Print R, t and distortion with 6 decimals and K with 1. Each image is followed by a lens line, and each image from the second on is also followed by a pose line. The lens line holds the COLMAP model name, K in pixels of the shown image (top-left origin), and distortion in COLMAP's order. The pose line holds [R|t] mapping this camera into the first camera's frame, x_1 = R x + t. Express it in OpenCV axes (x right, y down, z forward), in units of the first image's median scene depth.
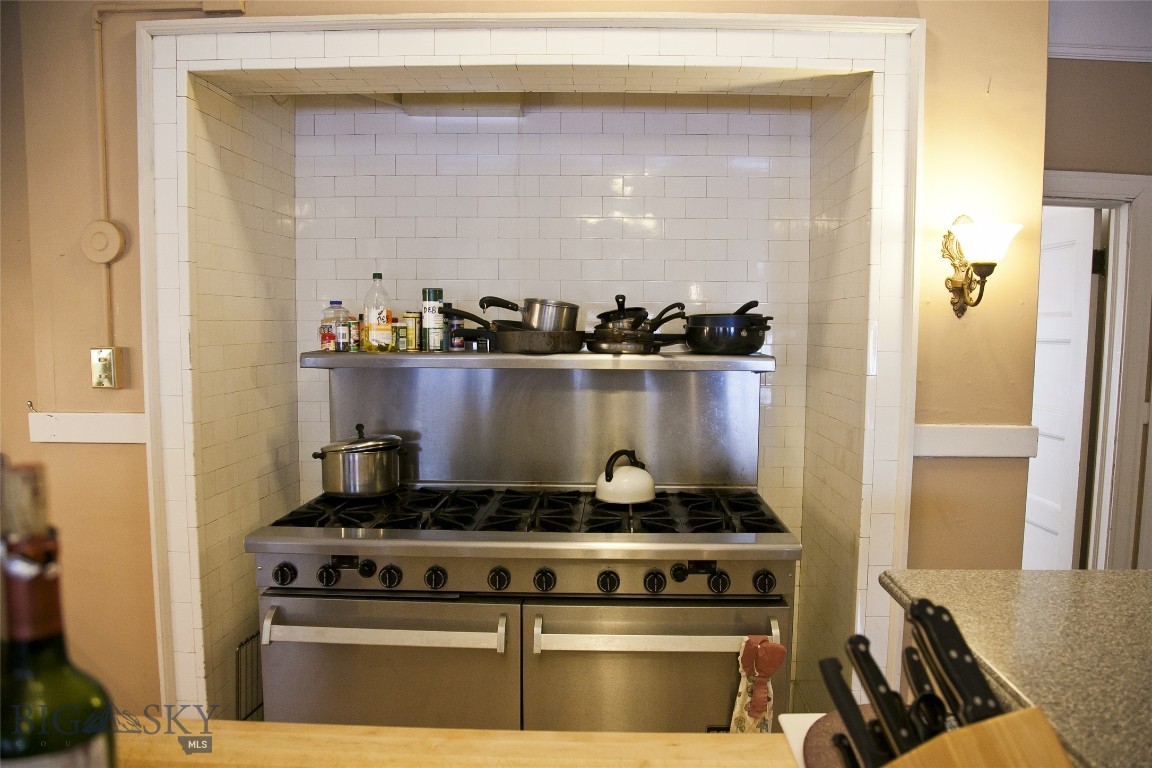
lens RADIAL K [[776.6, 0, 571.6], [0, 776.6, 382.2], [0, 0, 1]] dist [-0.125962, 0.077260]
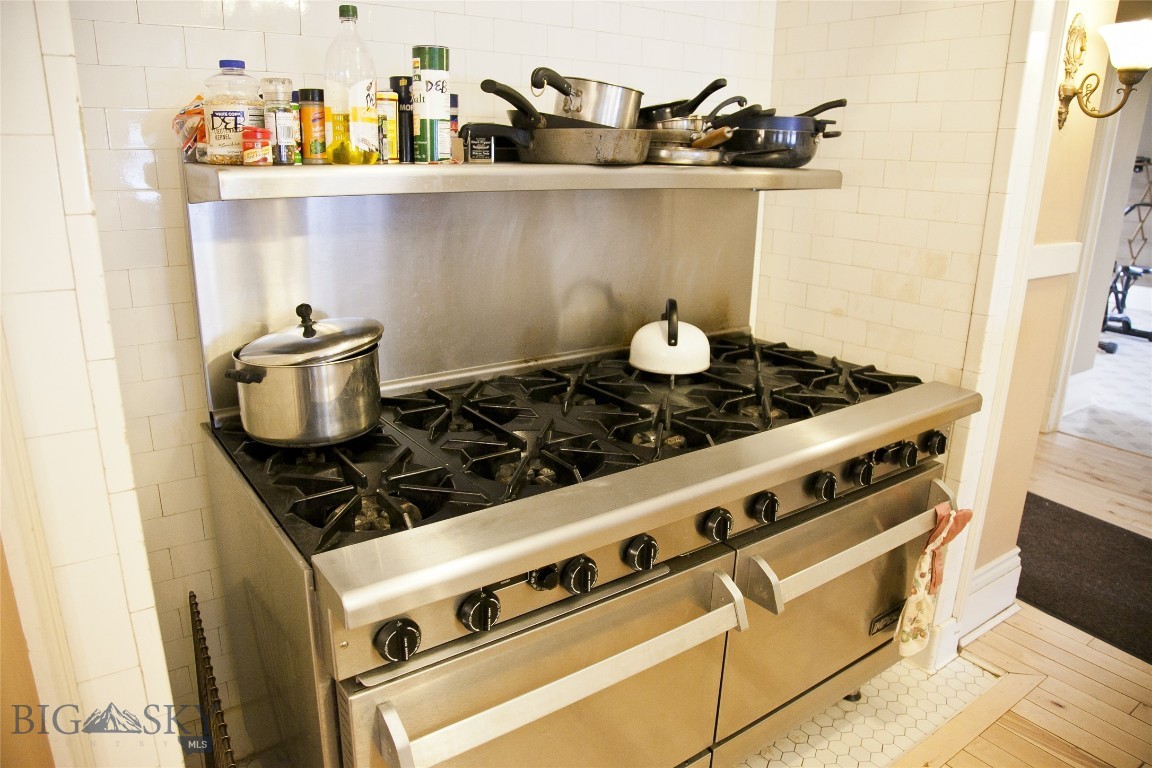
lens RADIAL K [[776.6, 0, 571.6], [0, 776.6, 382.2], [0, 0, 1]] dist [-0.125962, 0.077260]
pose [[0.799294, -0.165606, 0.577672, -0.458395], [0.029709, 0.970993, 0.237255, -0.014221], [-0.600206, -0.172475, 0.781028, 0.481015]]
